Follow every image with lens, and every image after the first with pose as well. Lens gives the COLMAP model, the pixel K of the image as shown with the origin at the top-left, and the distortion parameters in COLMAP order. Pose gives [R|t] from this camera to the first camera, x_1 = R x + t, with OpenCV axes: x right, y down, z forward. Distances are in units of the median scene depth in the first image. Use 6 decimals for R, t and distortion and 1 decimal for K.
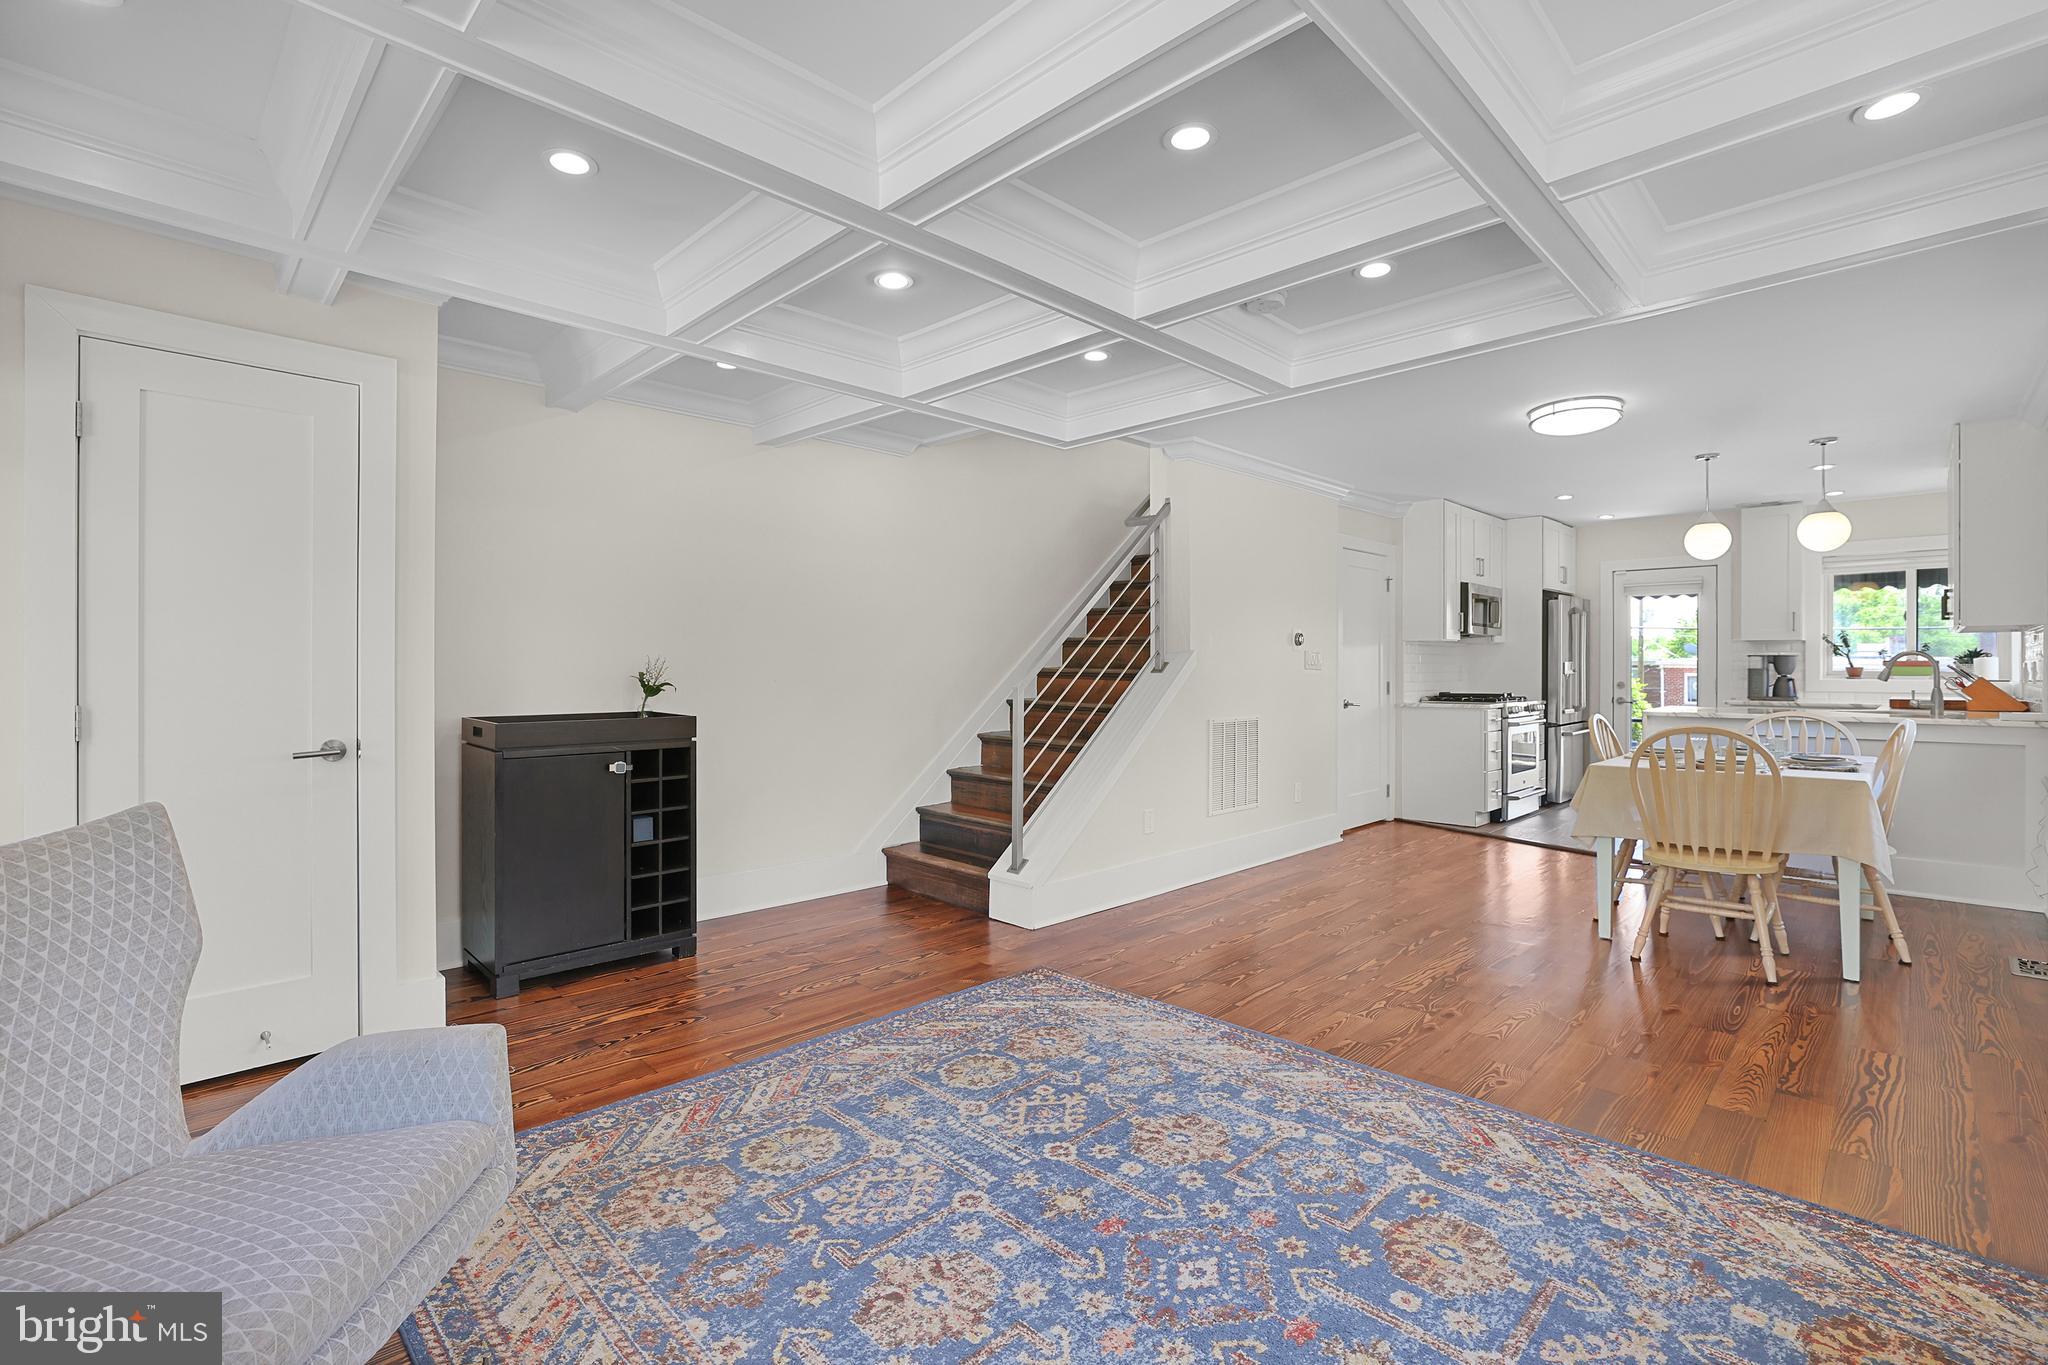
lens RADIAL K [[893.2, 0, 1034.3], [0, 893.2, 683.5], [0, 0, 1]] dist [-0.014878, 0.005564]
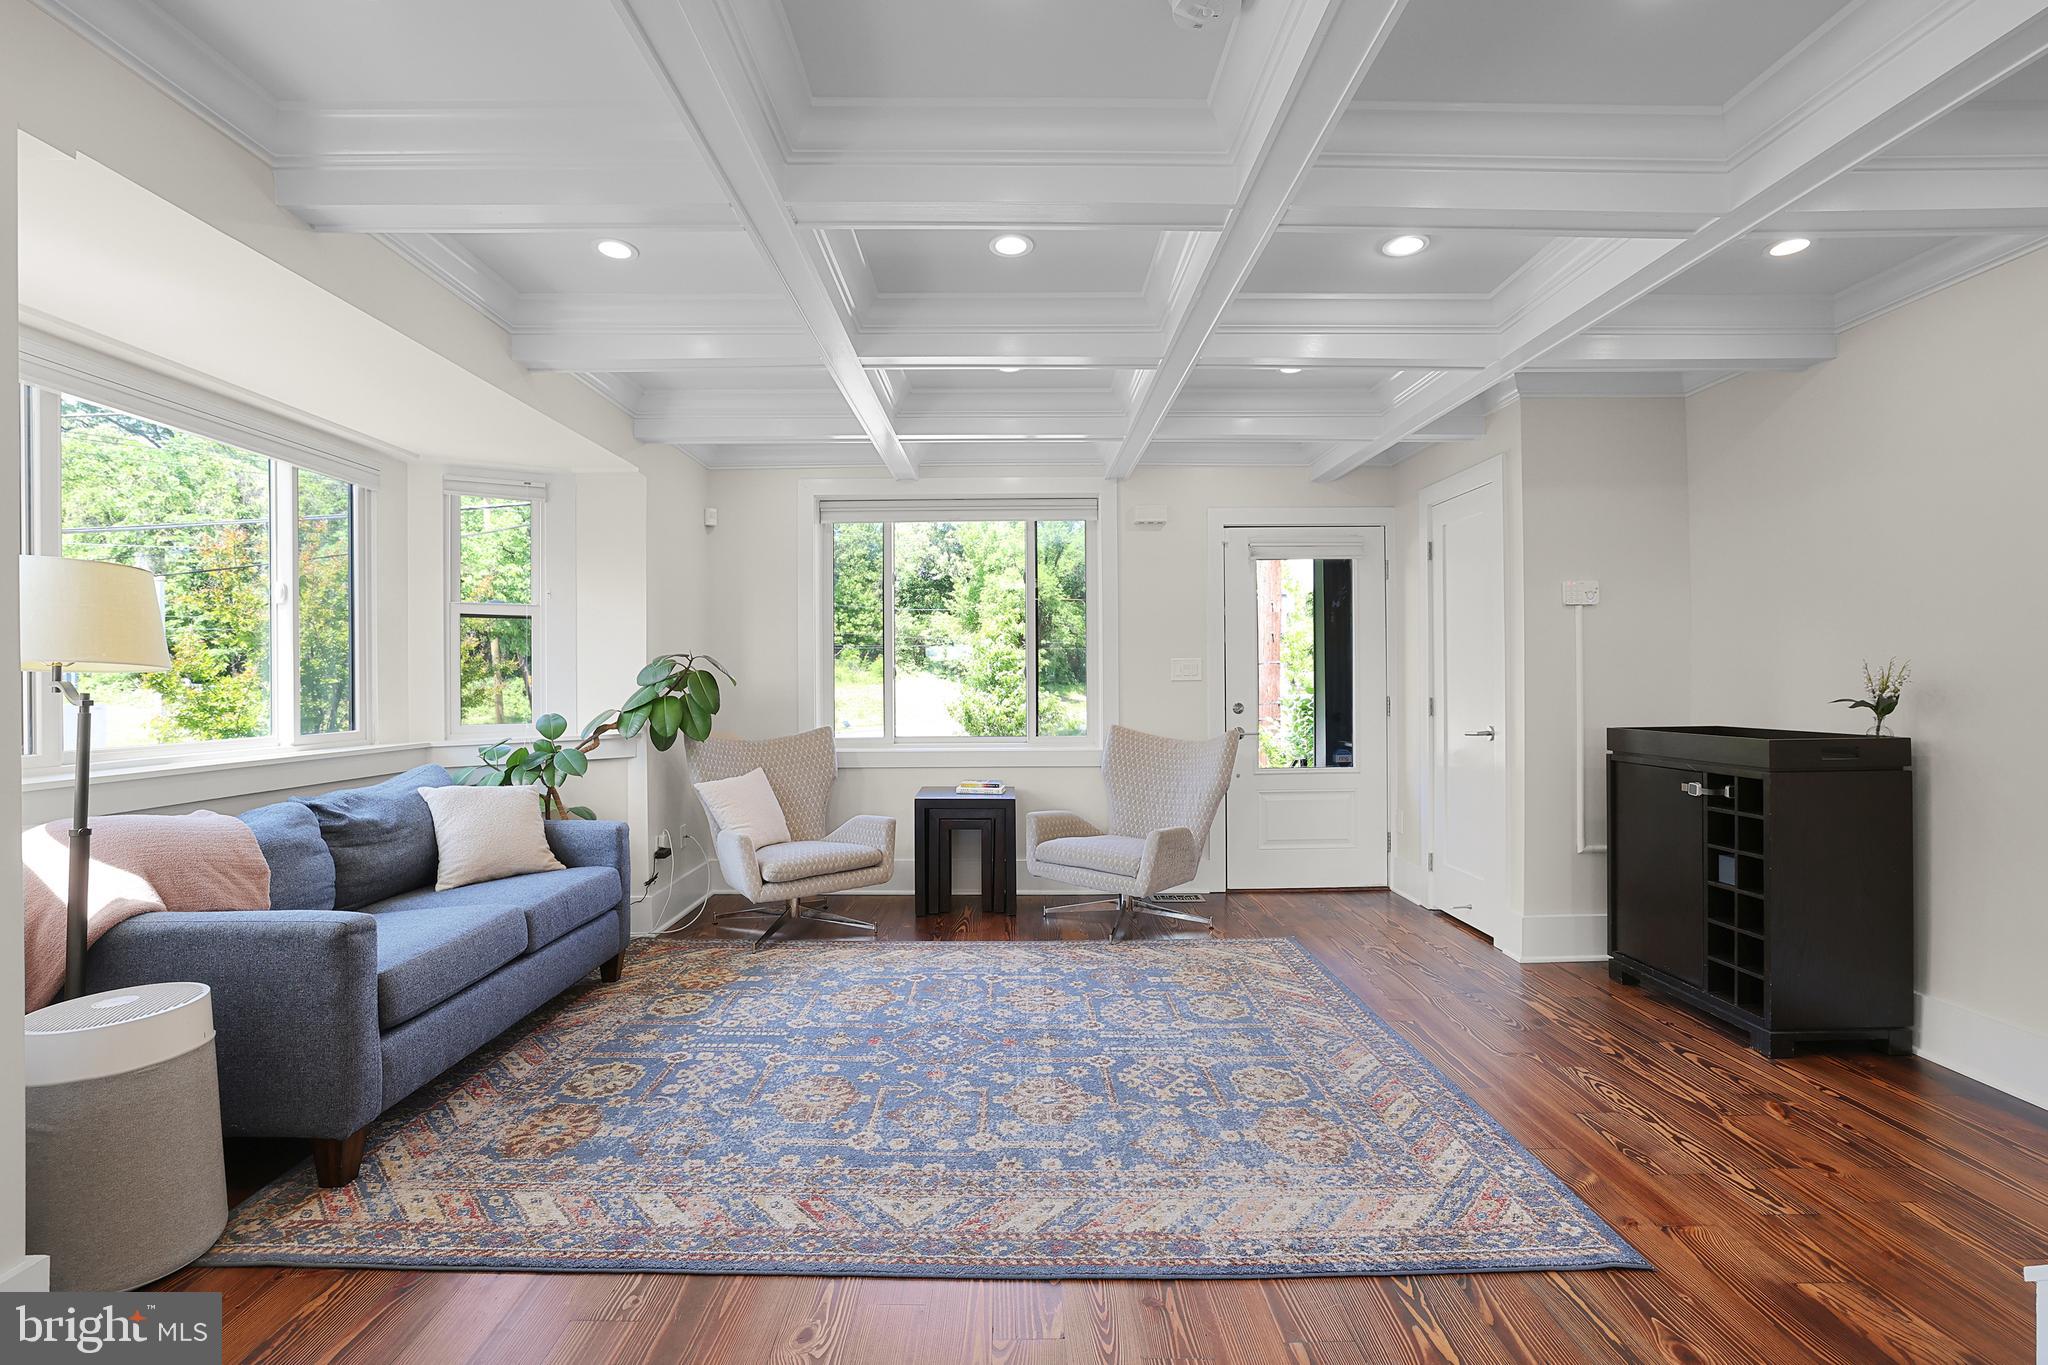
lens RADIAL K [[893.2, 0, 1024.0], [0, 893.2, 688.0], [0, 0, 1]] dist [-0.014878, 0.005564]
pose [[-0.700203, 0.003199, -0.713936, 1.026860], [-0.007717, 0.999898, 0.012049, -0.020819], [0.713902, 0.013946, -0.700107, 1.834954]]
